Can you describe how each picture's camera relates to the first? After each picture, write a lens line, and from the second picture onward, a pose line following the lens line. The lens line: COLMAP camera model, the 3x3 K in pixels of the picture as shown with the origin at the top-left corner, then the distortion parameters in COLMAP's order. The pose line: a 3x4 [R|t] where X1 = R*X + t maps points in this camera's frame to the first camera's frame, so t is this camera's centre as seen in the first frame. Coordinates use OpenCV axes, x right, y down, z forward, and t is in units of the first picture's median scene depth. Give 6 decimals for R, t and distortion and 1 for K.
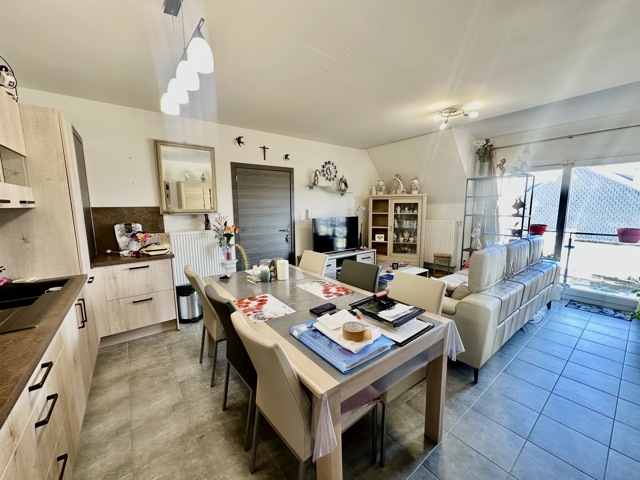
lens RADIAL K [[254.1, 0, 320.0], [0, 254.1, 240.0], [0, 0, 1]] dist [-0.001211, -0.000144]
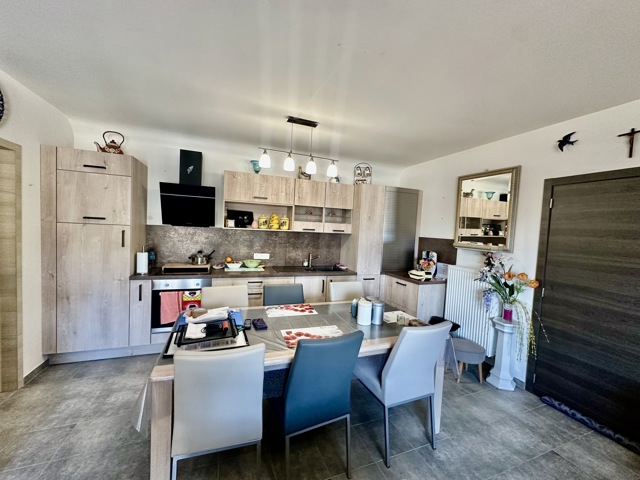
lens RADIAL K [[254.1, 0, 320.0], [0, 254.1, 240.0], [0, 0, 1]] dist [-0.001211, -0.000144]
pose [[-0.284708, 0.041142, -0.957731, 0.516094], [-0.178172, 0.979399, 0.095038, -0.129484], [0.941911, 0.197699, -0.271512, 0.758465]]
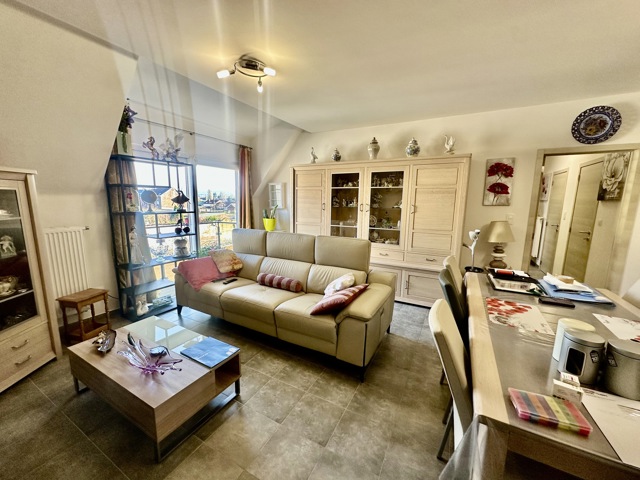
lens RADIAL K [[254.1, 0, 320.0], [0, 254.1, 240.0], [0, 0, 1]] dist [-0.001211, -0.000144]
pose [[-0.401622, -0.138983, 0.905198, -0.254387], [0.115120, 0.972915, 0.200458, -0.148099], [-0.908541, 0.184715, -0.374744, 1.125298]]
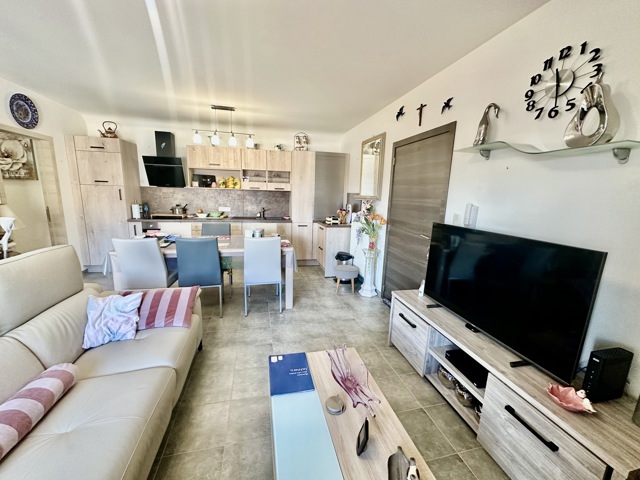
lens RADIAL K [[254.1, 0, 320.0], [0, 254.1, 240.0], [0, 0, 1]] dist [-0.001211, -0.000144]
pose [[-0.412561, 0.162284, -0.896358, 0.673456], [-0.152287, 0.957868, 0.243512, -0.186591], [0.898110, 0.236967, -0.370465, 1.349584]]
